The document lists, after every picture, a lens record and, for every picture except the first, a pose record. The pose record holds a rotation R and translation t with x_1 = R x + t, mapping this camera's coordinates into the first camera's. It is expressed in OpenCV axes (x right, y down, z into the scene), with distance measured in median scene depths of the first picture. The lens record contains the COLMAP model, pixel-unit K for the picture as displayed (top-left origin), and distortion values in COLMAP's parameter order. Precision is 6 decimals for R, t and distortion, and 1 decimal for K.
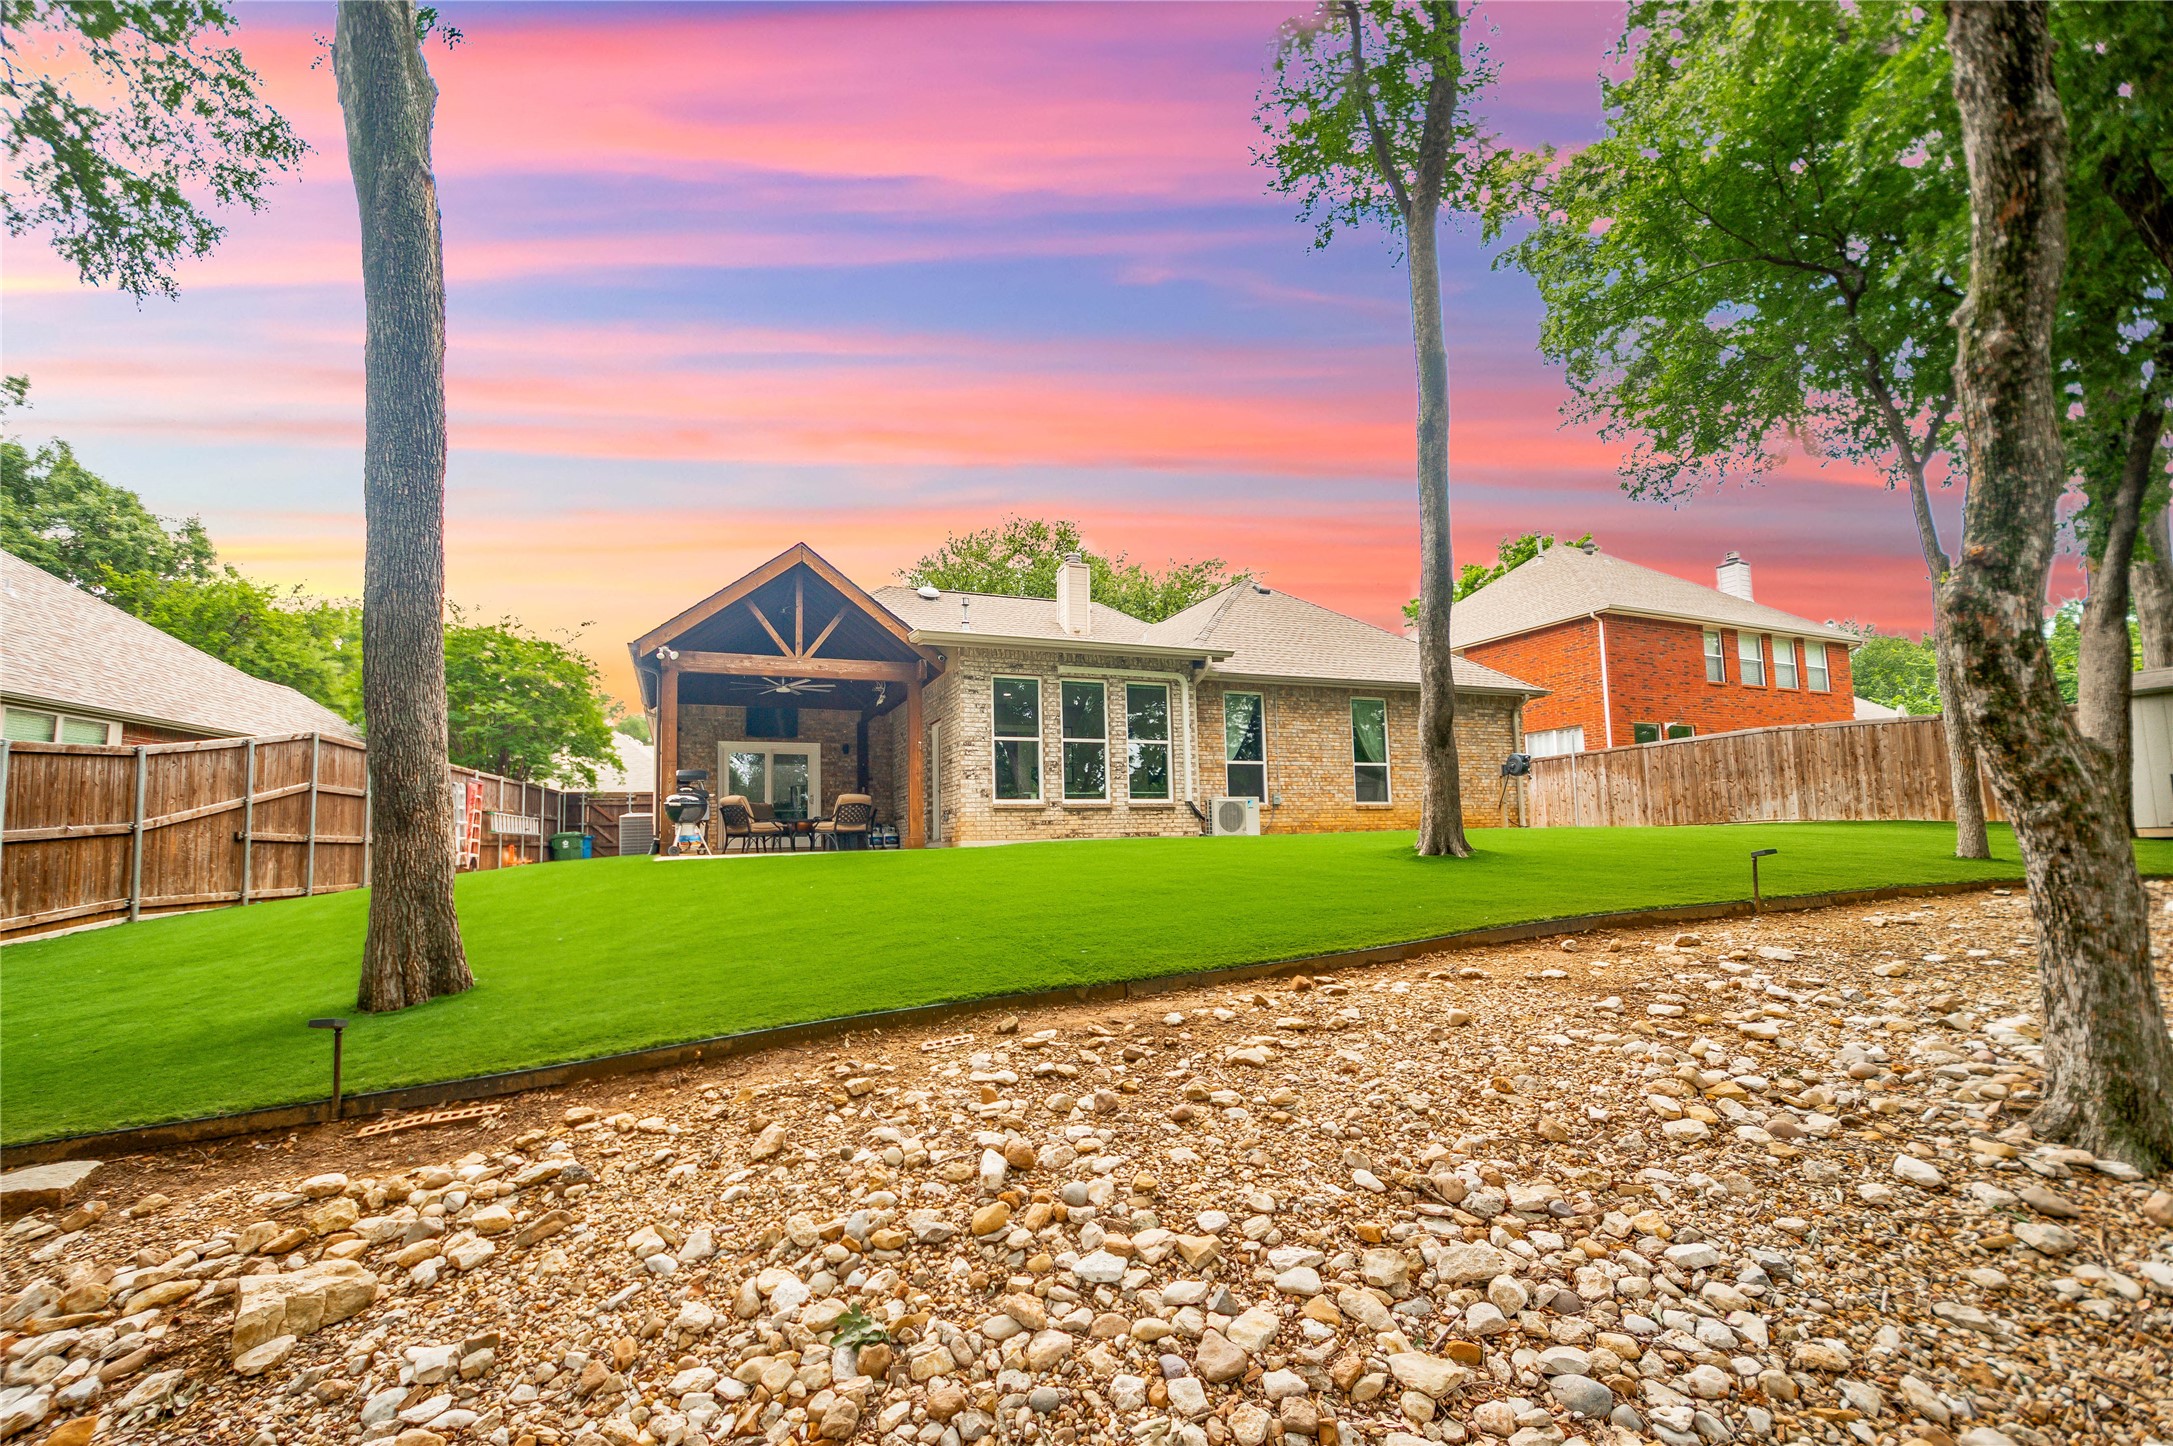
lens RADIAL K [[914.0, 0, 1079.1], [0, 914.0, 766.2], [0, 0, 1]] dist [0.000974, -0.000551]
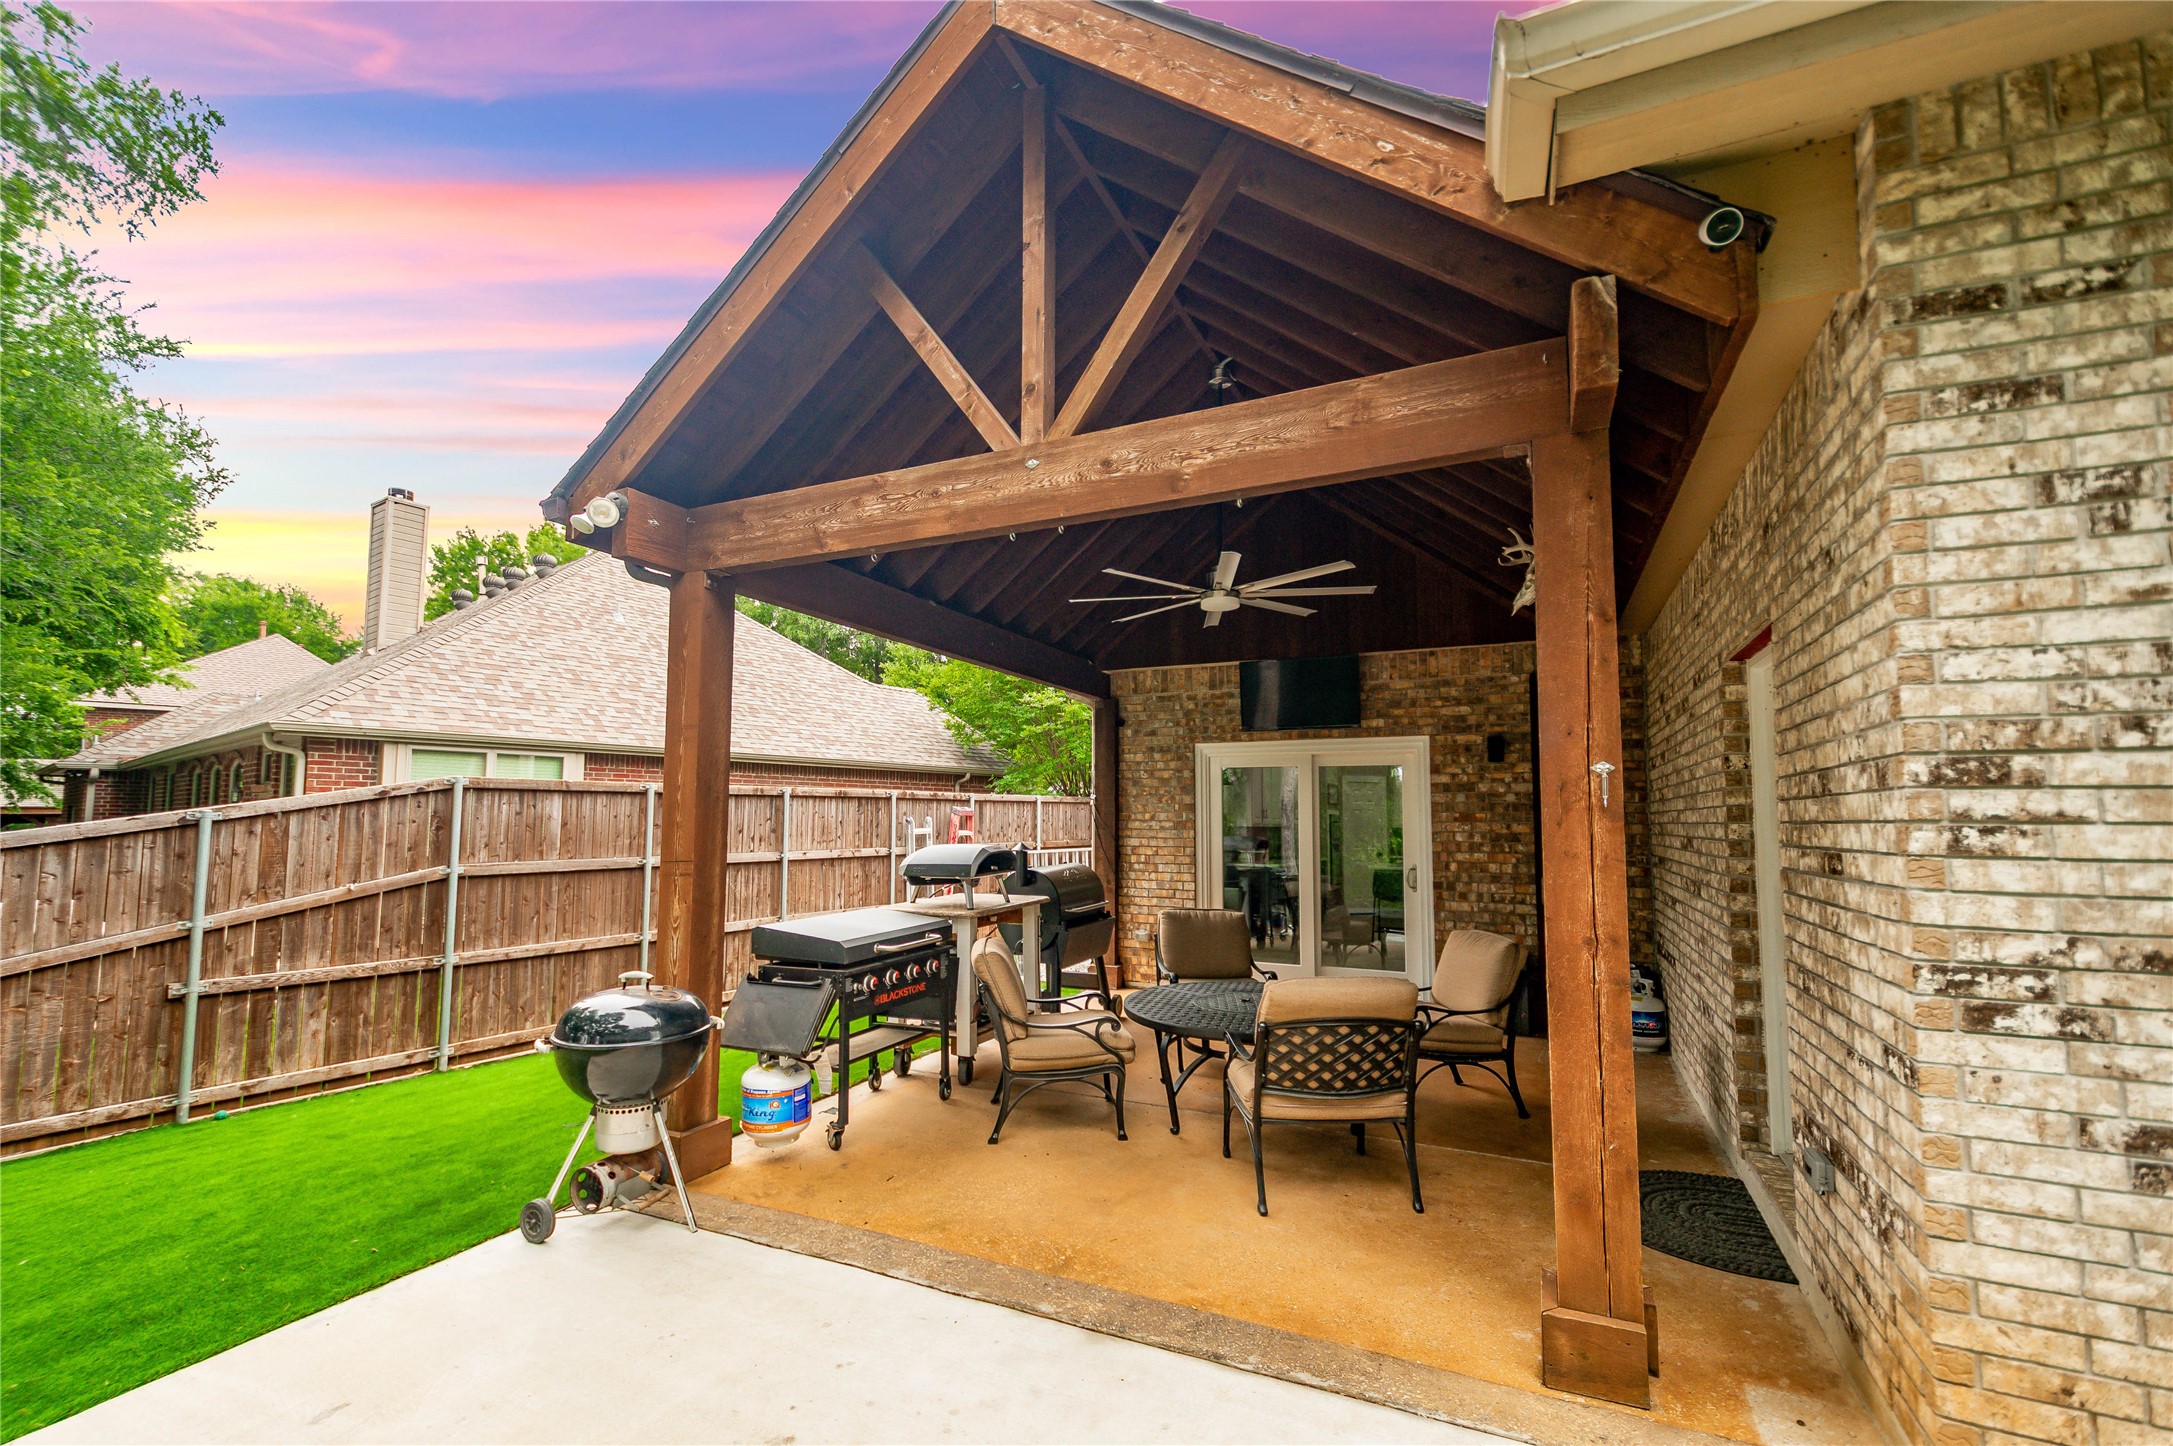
lens RADIAL K [[938.9, 0, 1084.1], [0, 938.9, 746.0], [0, 0, 1]] dist [0.001499, -0.000046]
pose [[0.671112, -0.032321, -0.740651, -0.100170], [0.044294, 0.999013, -0.003460, -0.032270], [0.740032, -0.030485, 0.671881, 0.762109]]
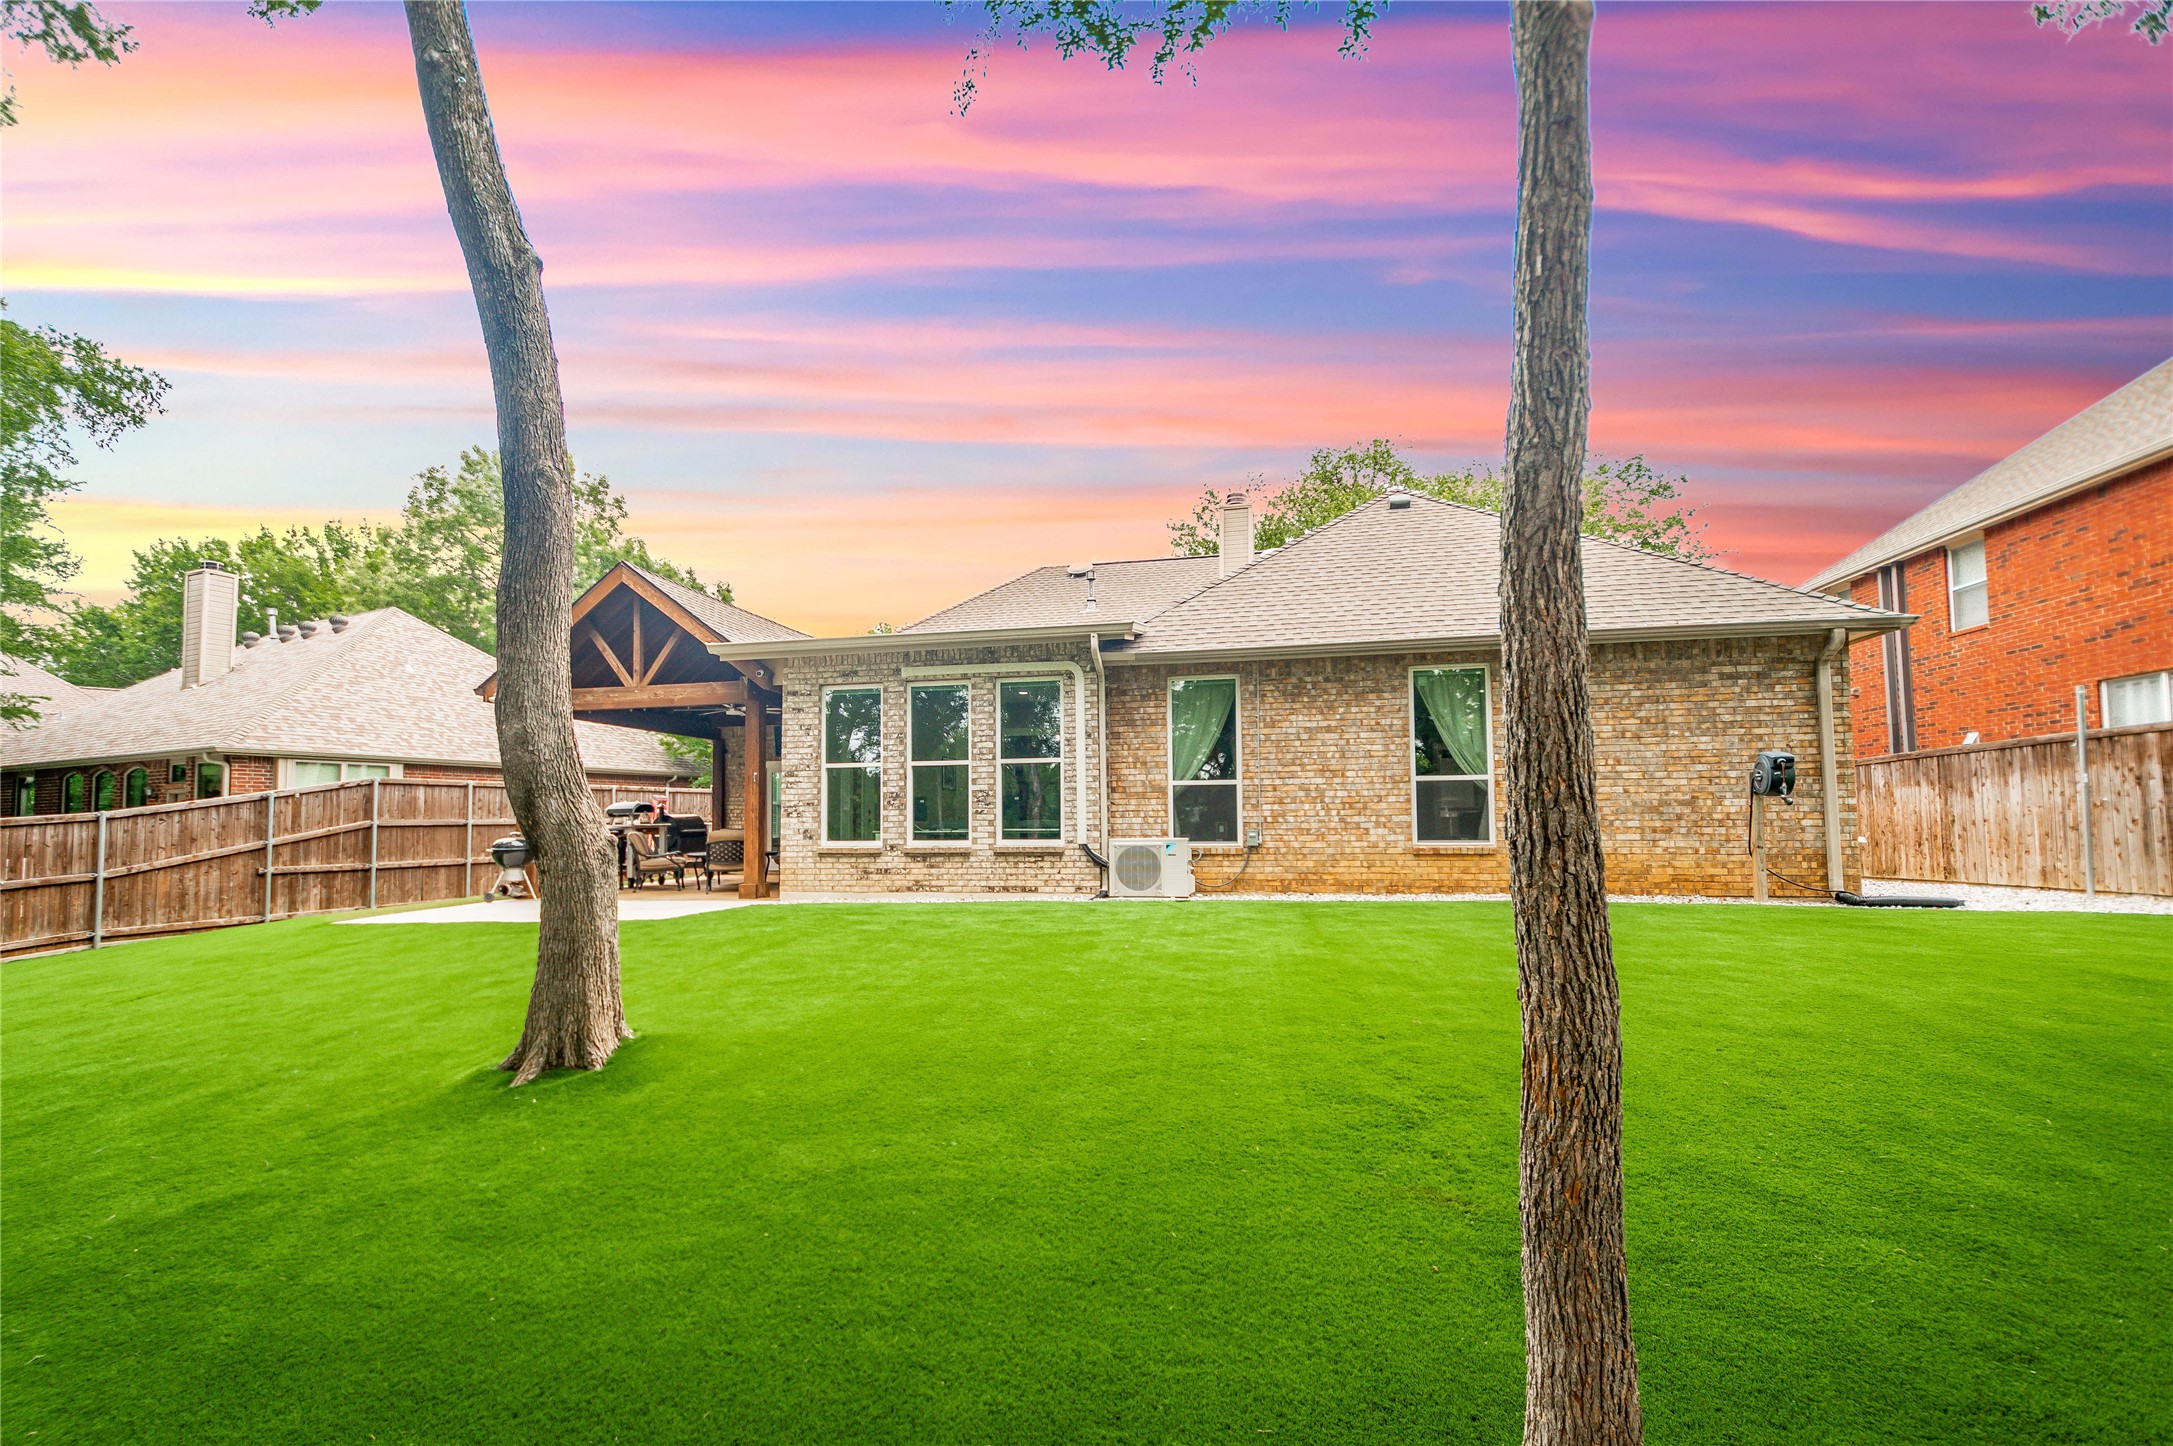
lens RADIAL K [[914.0, 0, 1079.1], [0, 914.0, 766.2], [0, 0, 1]] dist [0.000974, -0.000551]
pose [[0.831554, -0.018300, -0.555142, 0.526193], [0.039517, 0.998874, 0.026265, -0.041076], [0.554036, -0.043779, 0.831341, 0.434403]]
